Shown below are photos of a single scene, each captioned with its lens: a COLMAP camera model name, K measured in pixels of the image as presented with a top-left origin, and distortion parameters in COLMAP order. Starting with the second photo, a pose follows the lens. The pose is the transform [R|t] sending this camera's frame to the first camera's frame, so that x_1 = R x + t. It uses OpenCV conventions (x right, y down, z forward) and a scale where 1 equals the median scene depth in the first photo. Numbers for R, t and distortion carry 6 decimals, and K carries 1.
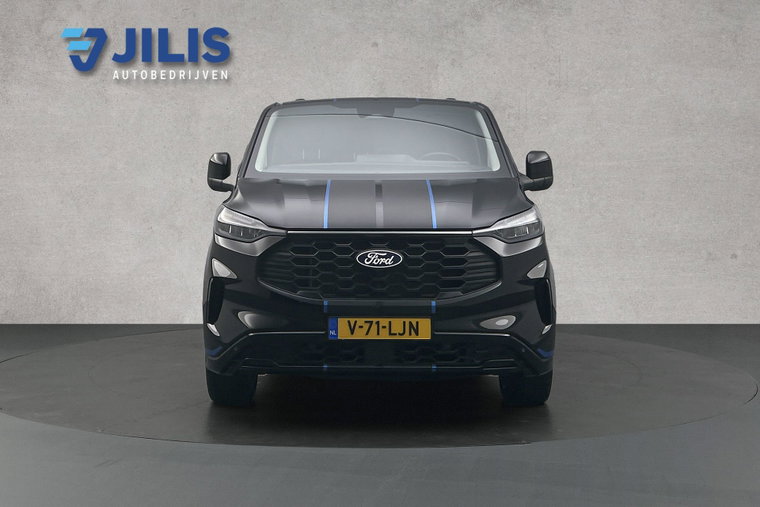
lens RADIAL K [[601.5, 0, 378.9], [0, 601.5, 251.7], [0, 0, 1]] dist [0.014687, -0.005864]
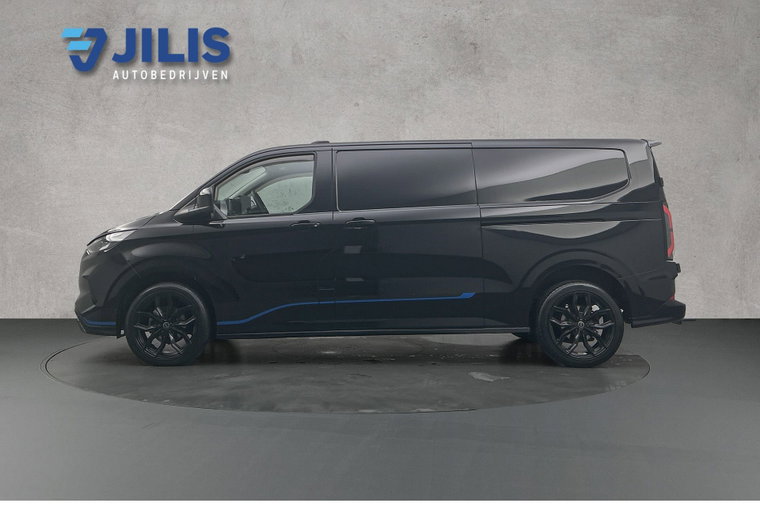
lens RADIAL K [[601.5, 0, 379.3], [0, 601.5, 252.4], [0, 0, 1]] dist [0.014687, -0.005864]
pose [[0.999999, -0.000021, -0.001081, 0.044093], [0.000023, 0.999998, 0.001826, -0.025772], [0.001081, -0.001826, 0.999998, -0.303607]]
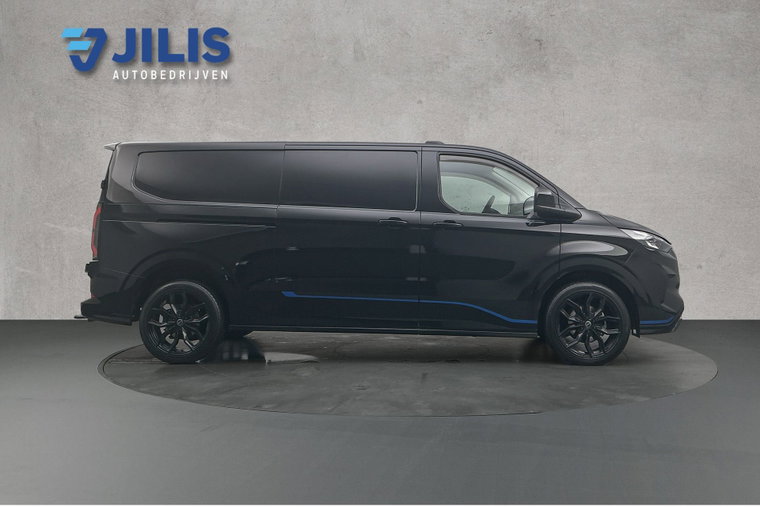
lens RADIAL K [[601.5, 0, 379.7], [0, 601.5, 254.0], [0, 0, 1]] dist [0.014687, -0.005864]
pose [[0.999998, -0.000240, 0.002201, -0.094475], [0.000233, 0.999995, 0.003265, -0.024238], [-0.002201, -0.003264, 0.999992, -0.281777]]
